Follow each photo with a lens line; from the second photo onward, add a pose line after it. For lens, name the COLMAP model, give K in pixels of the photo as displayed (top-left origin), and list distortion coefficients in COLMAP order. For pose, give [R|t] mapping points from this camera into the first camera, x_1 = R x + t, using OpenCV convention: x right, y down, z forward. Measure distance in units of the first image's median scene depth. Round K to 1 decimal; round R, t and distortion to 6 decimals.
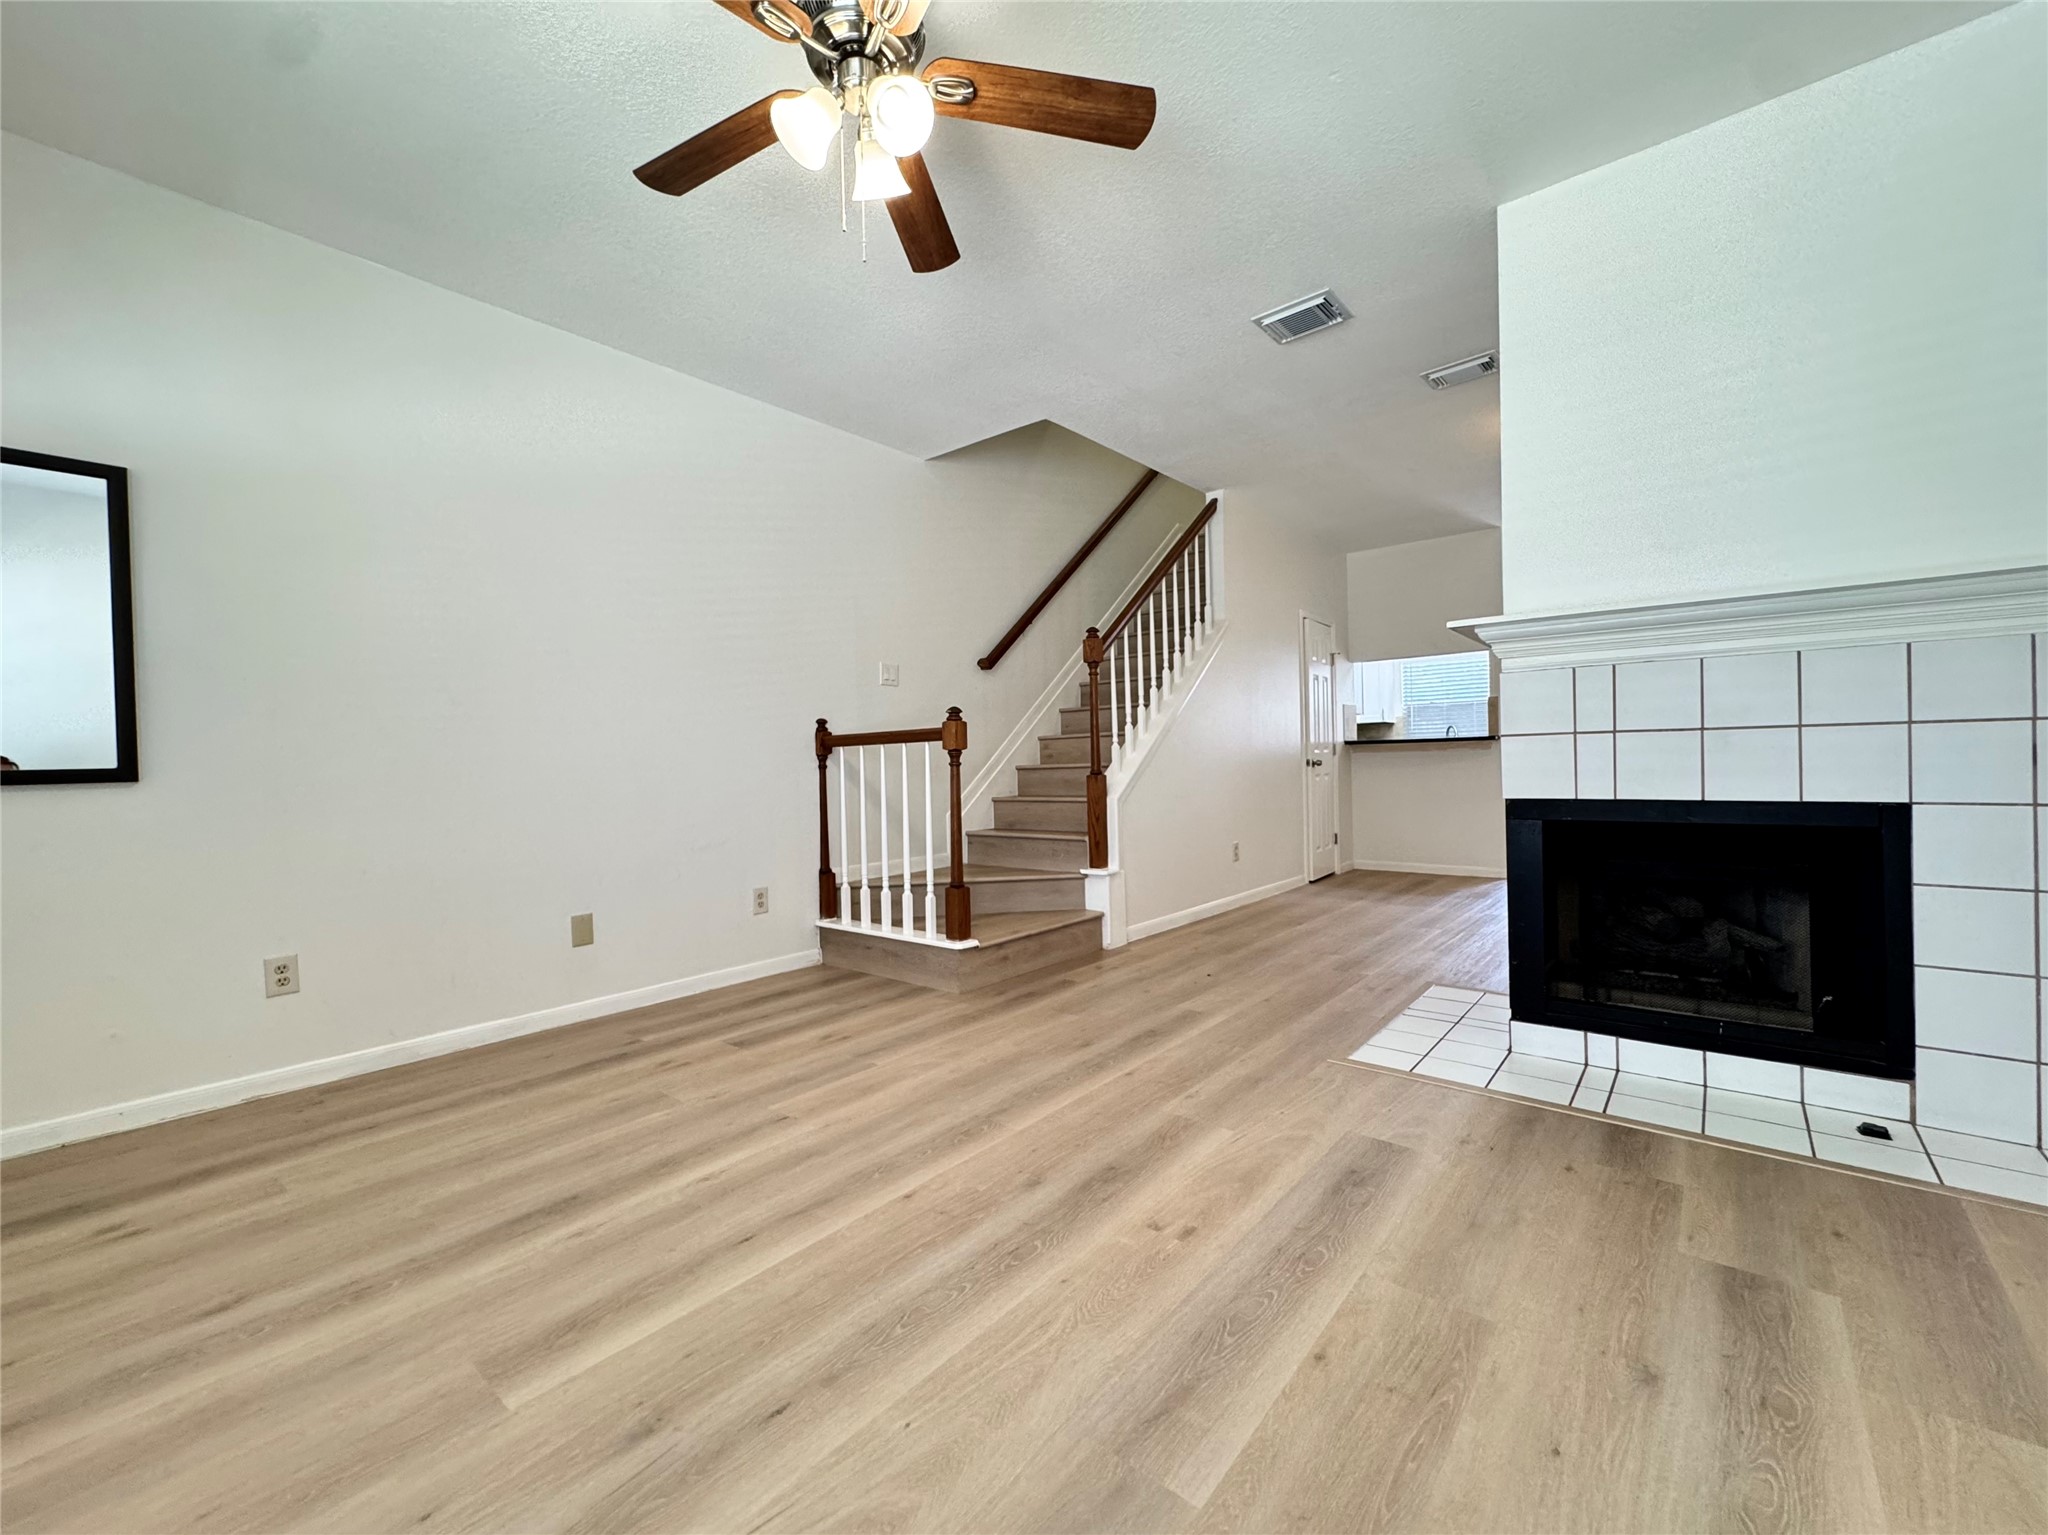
lens RADIAL K [[832.4, 0, 1021.8], [0, 832.4, 761.5], [0, 0, 1]] dist [-0.001591, -0.000703]
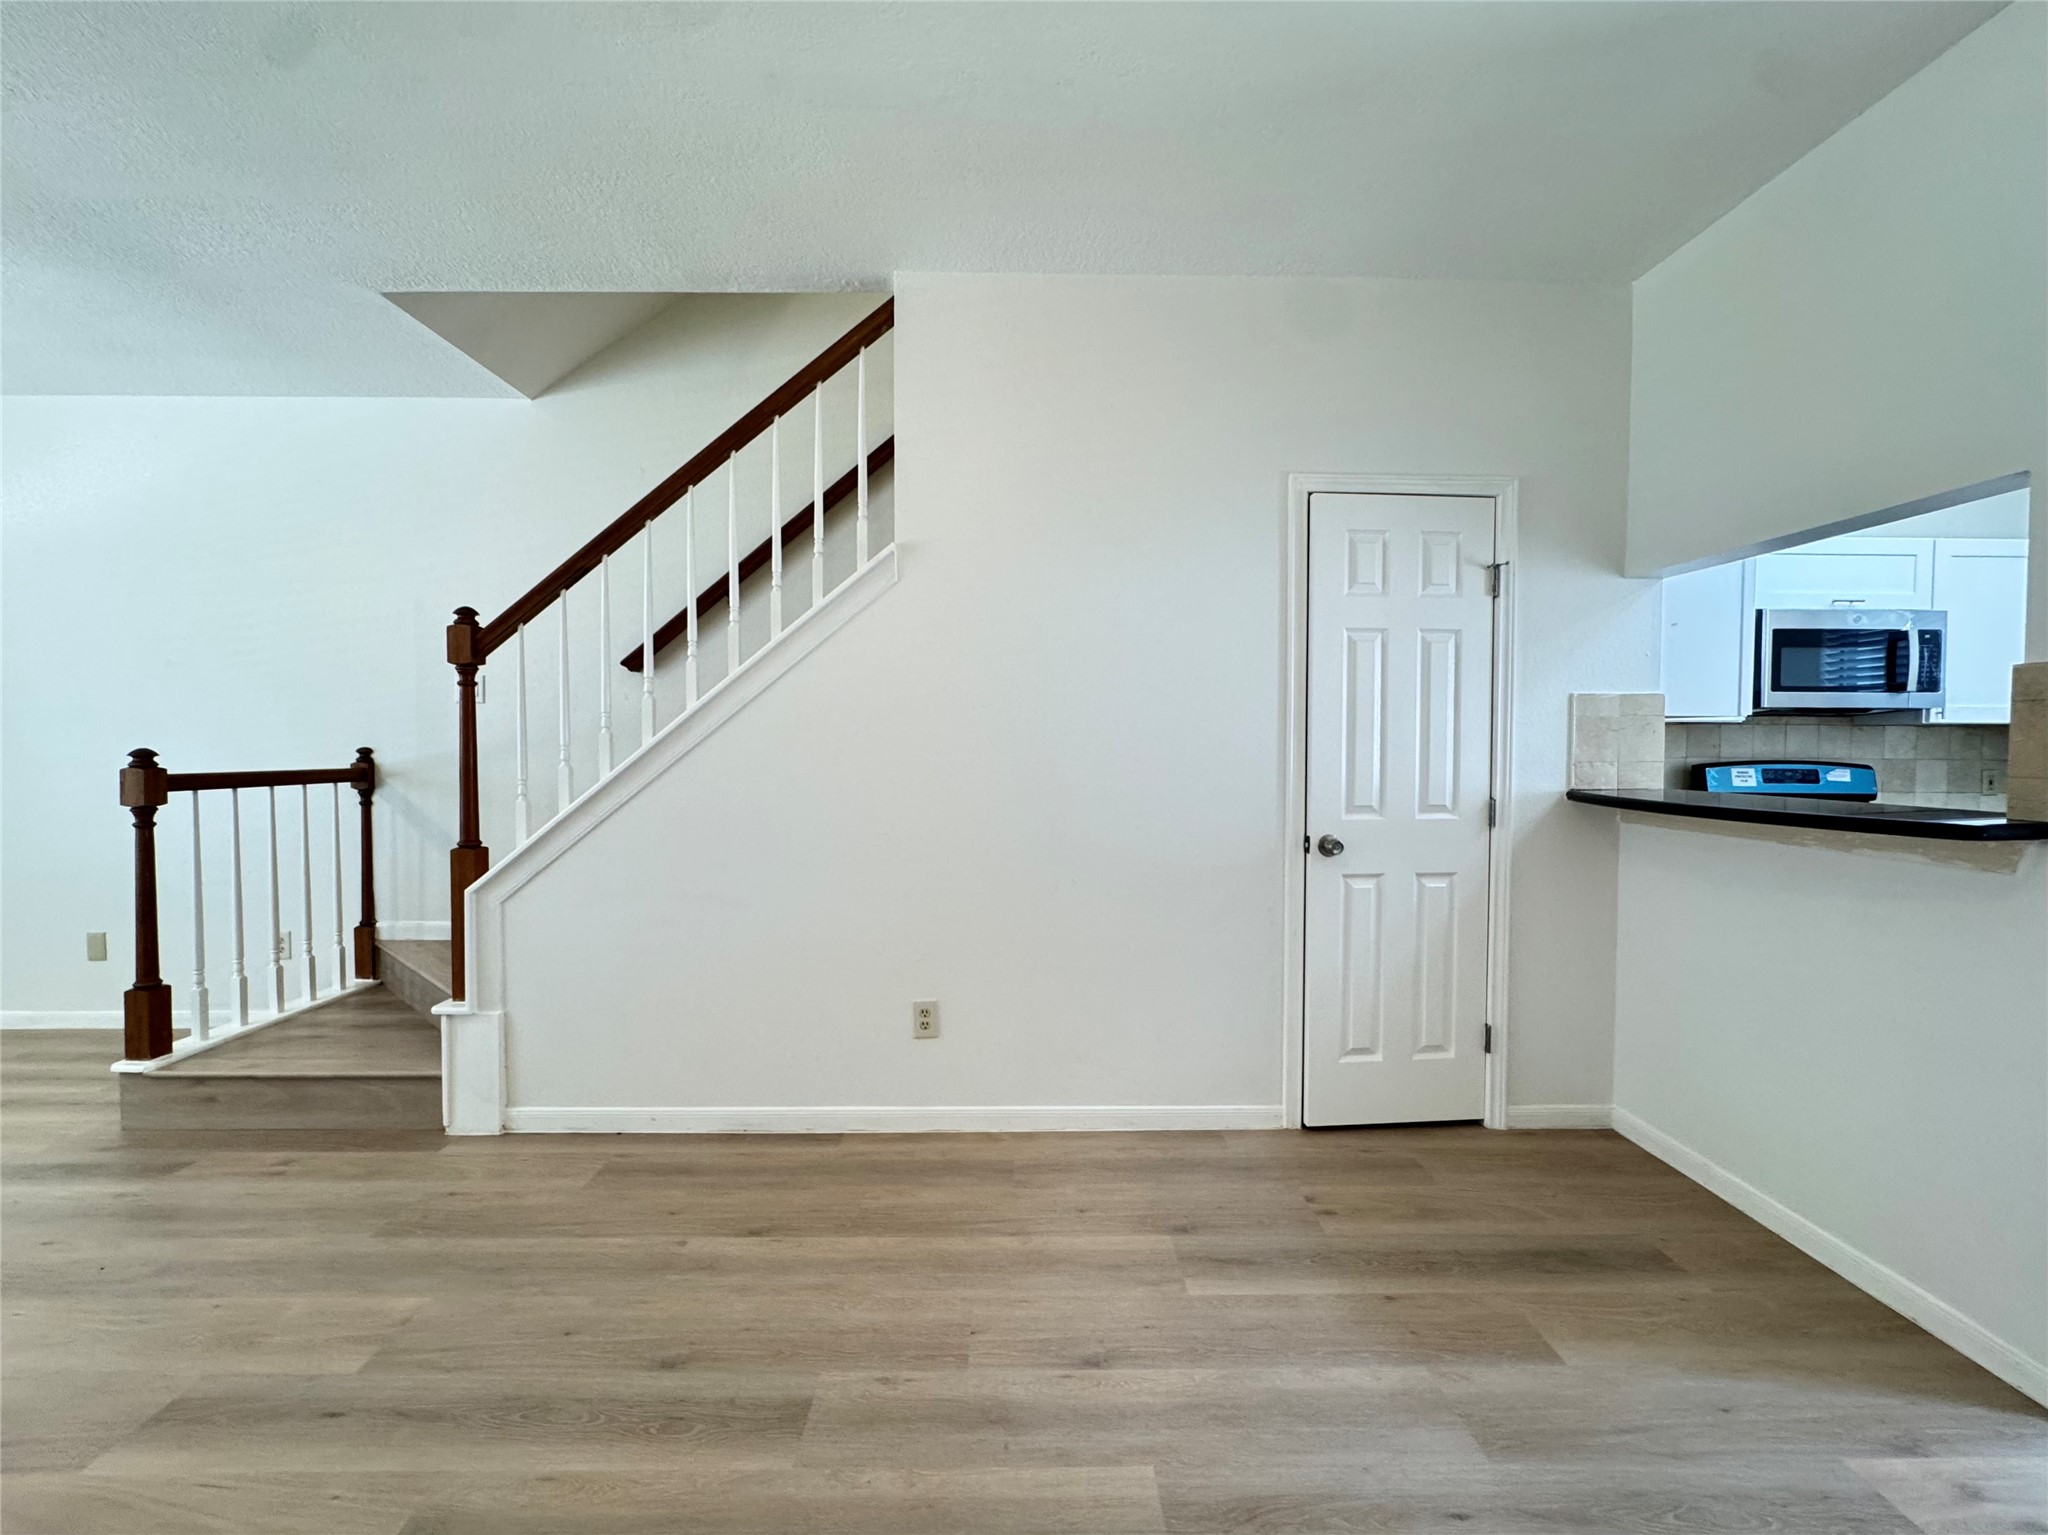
lens RADIAL K [[832.4, 0, 1023.0], [0, 832.4, 762.7], [0, 0, 1]] dist [-0.001591, -0.000703]
pose [[0.657924, 0.039313, -0.752058, 1.551065], [-0.016422, 0.999148, 0.037863, -0.144926], [0.752905, -0.012560, 0.658009, 1.712894]]
